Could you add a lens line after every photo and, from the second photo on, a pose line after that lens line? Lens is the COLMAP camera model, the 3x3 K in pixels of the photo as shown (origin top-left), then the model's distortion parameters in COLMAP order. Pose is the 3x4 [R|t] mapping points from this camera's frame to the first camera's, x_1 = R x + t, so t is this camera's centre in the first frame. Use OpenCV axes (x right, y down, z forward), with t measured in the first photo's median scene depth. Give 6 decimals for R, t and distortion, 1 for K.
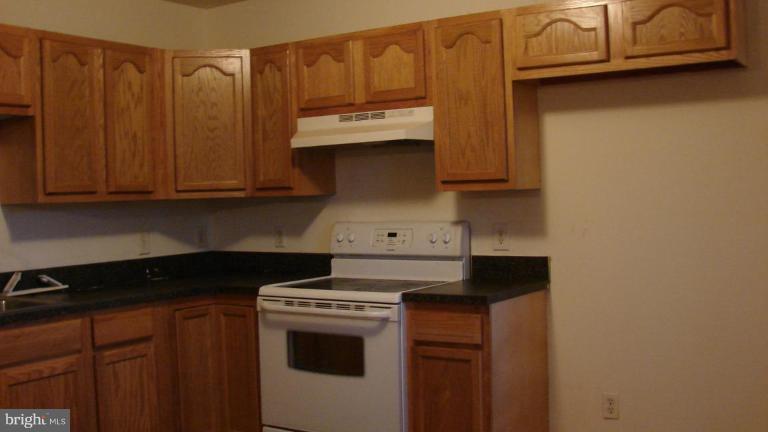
lens RADIAL K [[821.7, 0, 386.1], [0, 821.7, 203.1], [0, 0, 1]] dist [-0.215433, 0.259962]
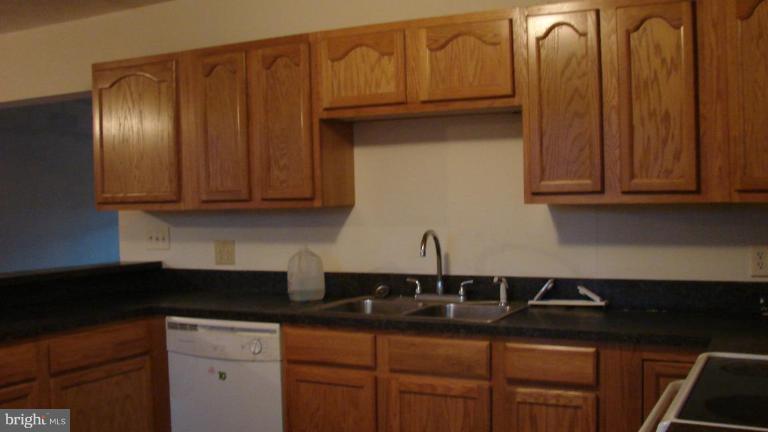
lens RADIAL K [[821.7, 0, 386.1], [0, 821.7, 203.1], [0, 0, 1]] dist [-0.215433, 0.259962]
pose [[0.106902, 0.039622, -0.993480, 0.414226], [0.002688, 0.999190, 0.040139, -0.035214], [0.994266, -0.006961, 0.106709, 0.697103]]
